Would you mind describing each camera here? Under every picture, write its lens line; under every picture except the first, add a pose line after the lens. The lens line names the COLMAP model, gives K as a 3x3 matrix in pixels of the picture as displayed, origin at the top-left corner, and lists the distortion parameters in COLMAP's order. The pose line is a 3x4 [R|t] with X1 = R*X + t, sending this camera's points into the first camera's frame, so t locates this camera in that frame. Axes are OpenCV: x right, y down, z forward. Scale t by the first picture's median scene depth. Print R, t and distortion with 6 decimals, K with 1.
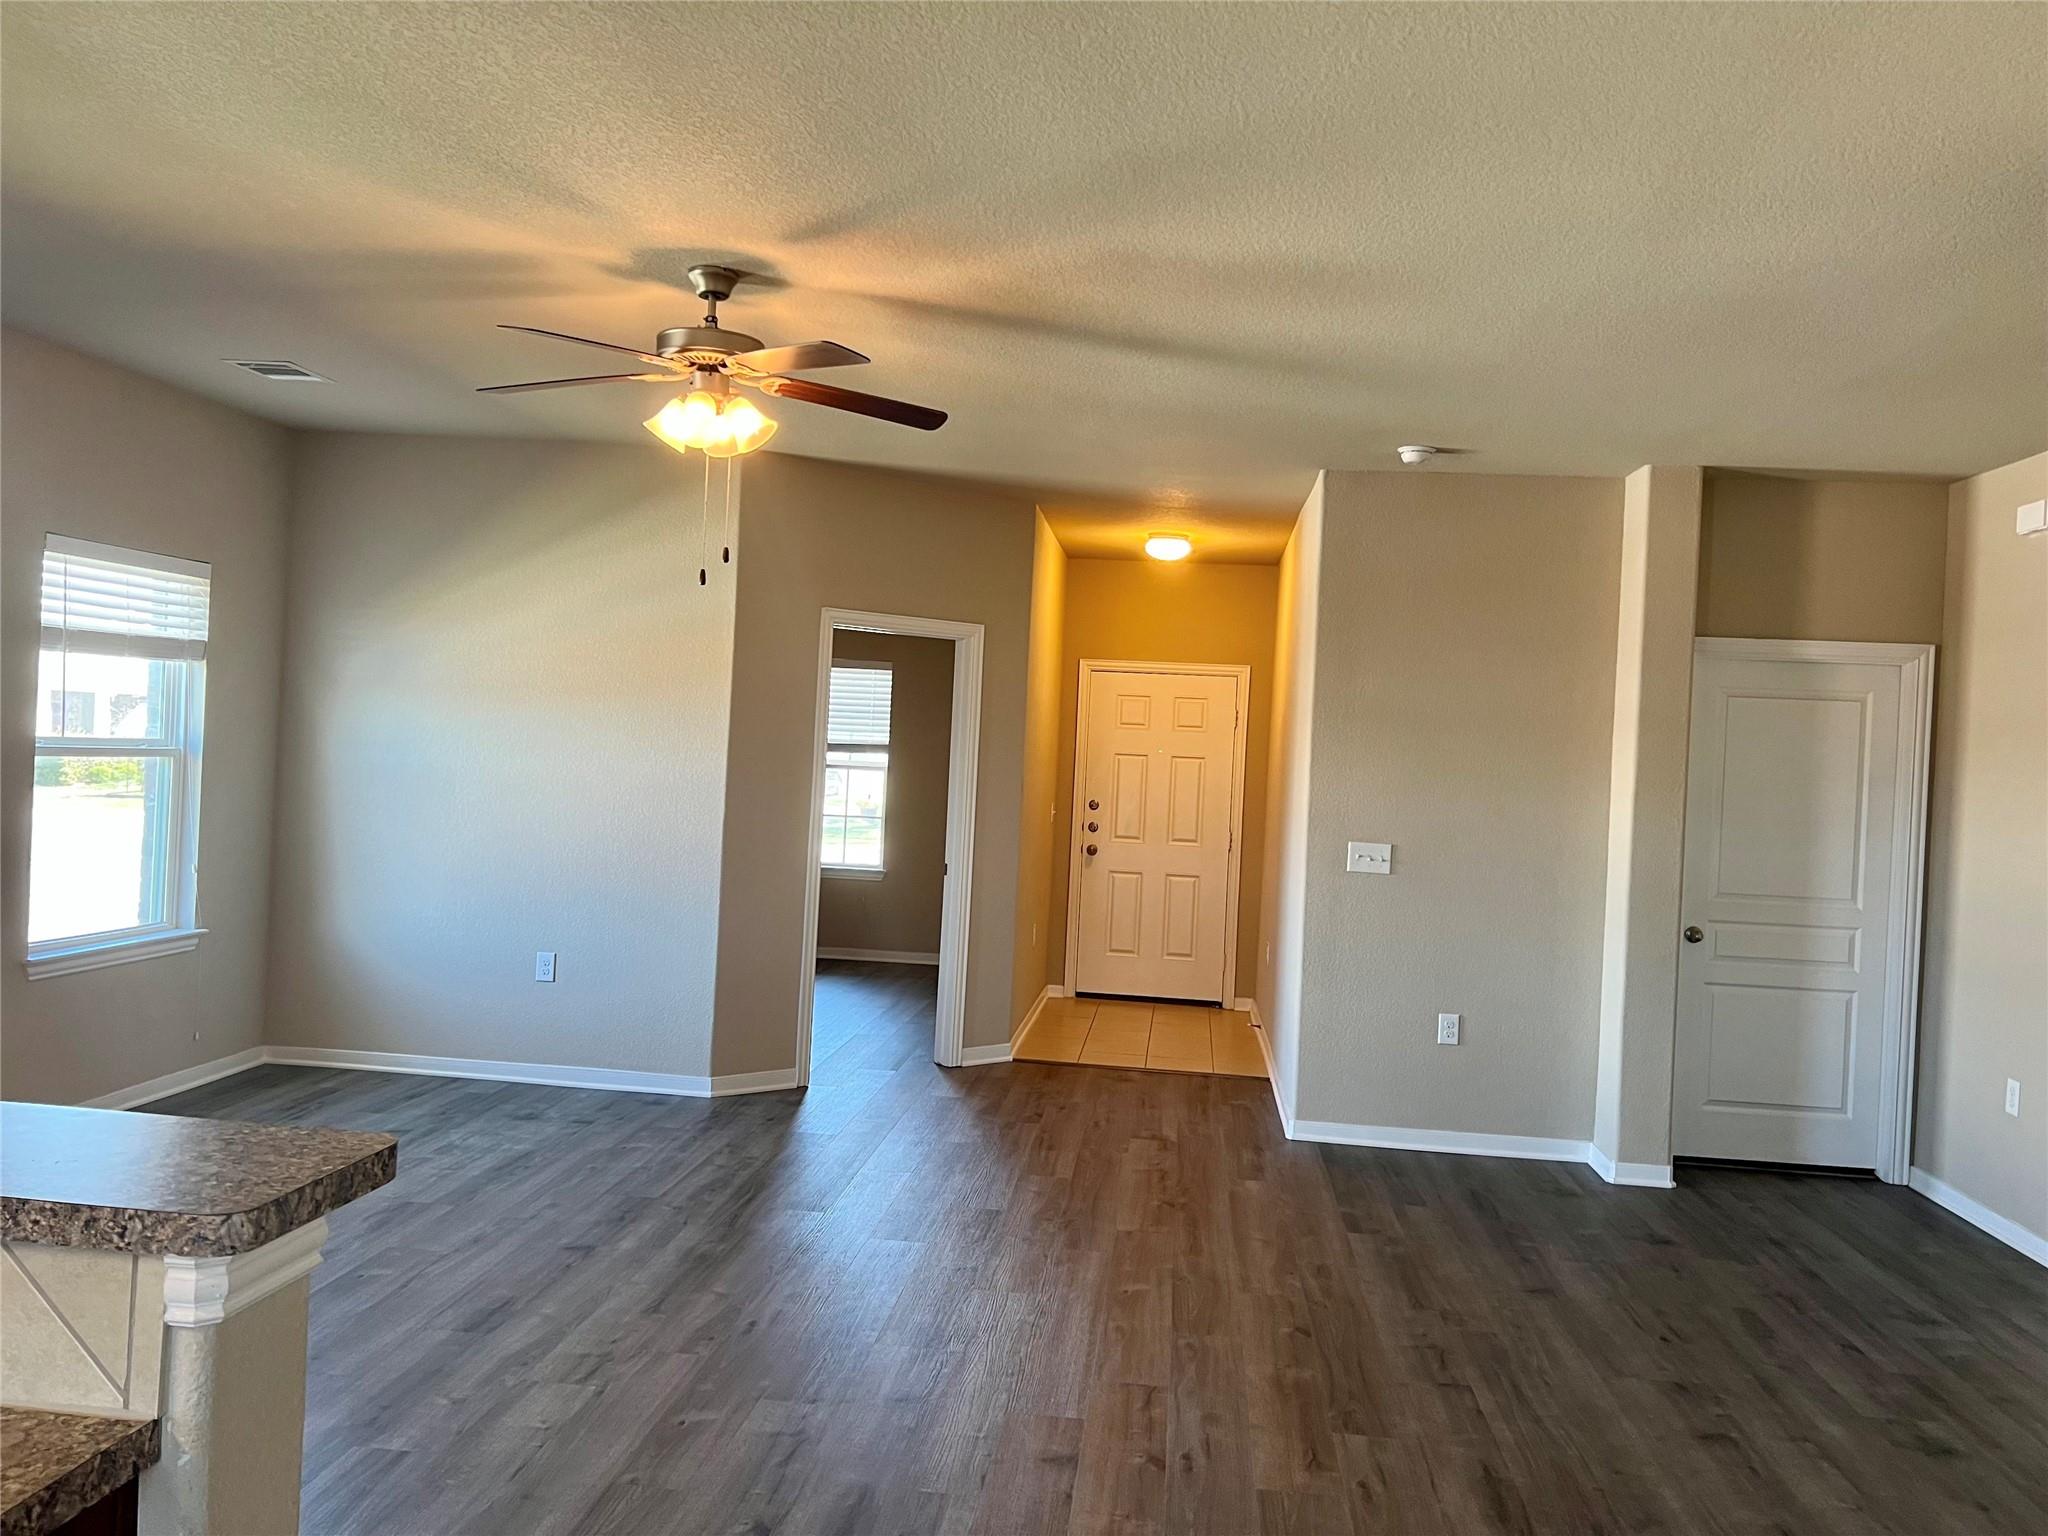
lens RADIAL K [[1530.6, 0, 1027.3], [0, 1530.6, 769.4], [0, 0, 1]] dist [0.065048, -0.092857]
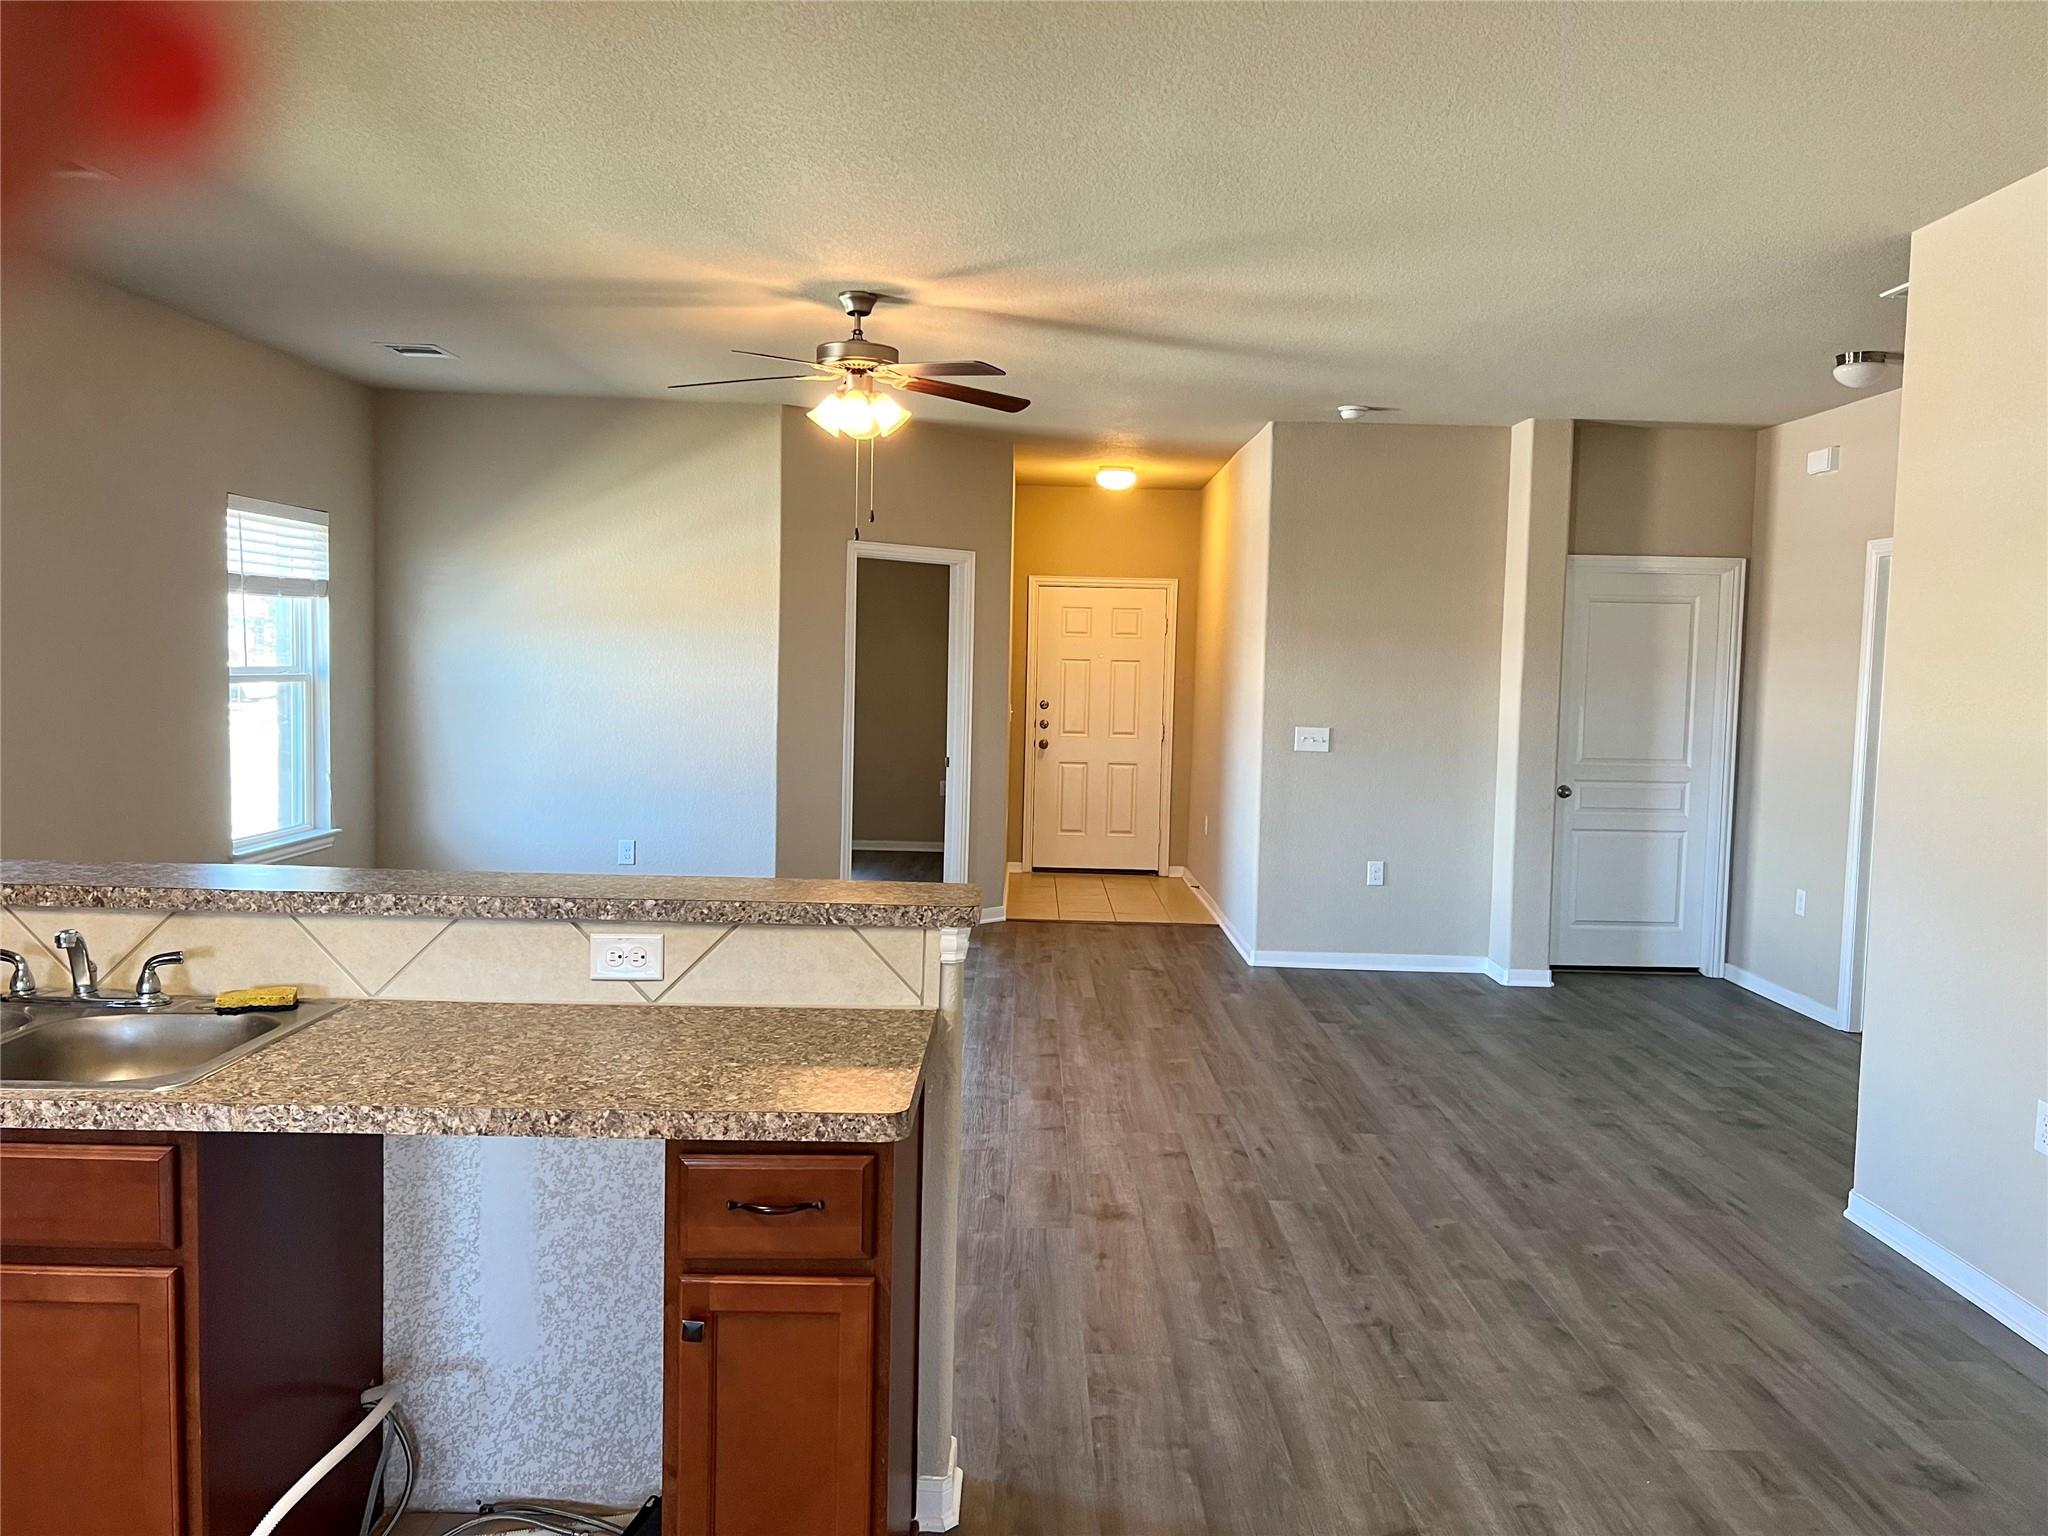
lens RADIAL K [[1530.0, 0, 1025.5], [0, 1530.0, 773.7], [0, 0, 1]] dist [0.121767, -0.286623]
pose [[0.994214, -0.031419, 0.102721, -0.148218], [0.024502, 0.997390, 0.067917, -0.005182], [-0.104587, -0.065007, 0.992389, -0.227983]]
